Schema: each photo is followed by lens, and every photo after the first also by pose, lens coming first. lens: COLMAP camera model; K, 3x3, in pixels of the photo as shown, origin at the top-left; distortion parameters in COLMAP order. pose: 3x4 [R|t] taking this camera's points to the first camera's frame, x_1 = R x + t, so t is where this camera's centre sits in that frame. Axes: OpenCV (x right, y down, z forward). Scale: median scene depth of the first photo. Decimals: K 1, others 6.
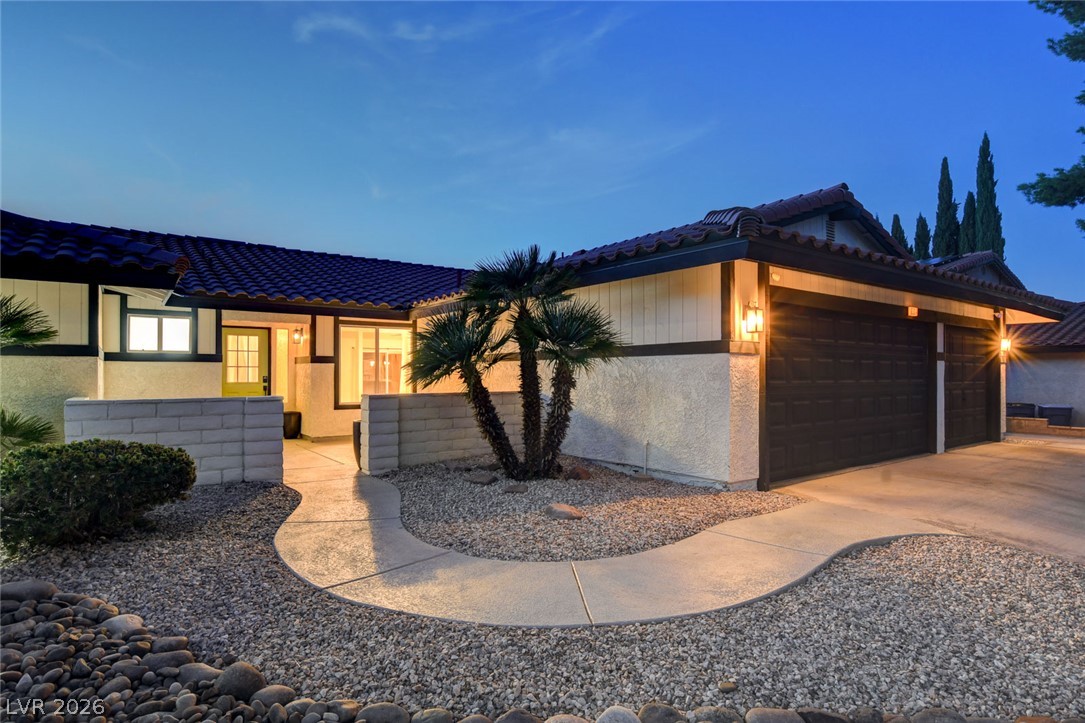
lens RADIAL K [[618.2, 0, 542.5], [0, 618.2, 361.5], [0, 0, 1]] dist [-0.008505, -0.001518]
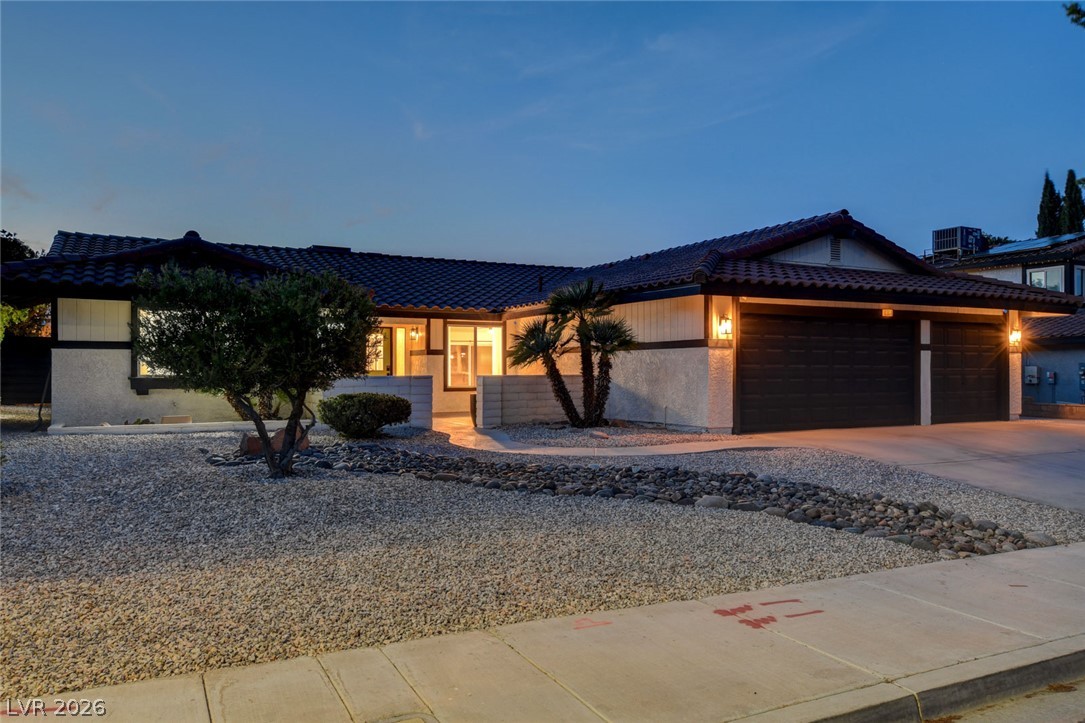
lens RADIAL K [[924.8, 0, 542.5], [0, 924.8, 361.5], [0, 0, 1]] dist [0.002796, 0.000541]
pose [[0.991922, -0.004067, -0.126788, 0.151248], [0.005150, 0.999953, 0.008216, 0.001803], [0.126748, -0.008803, 0.991896, -1.219670]]
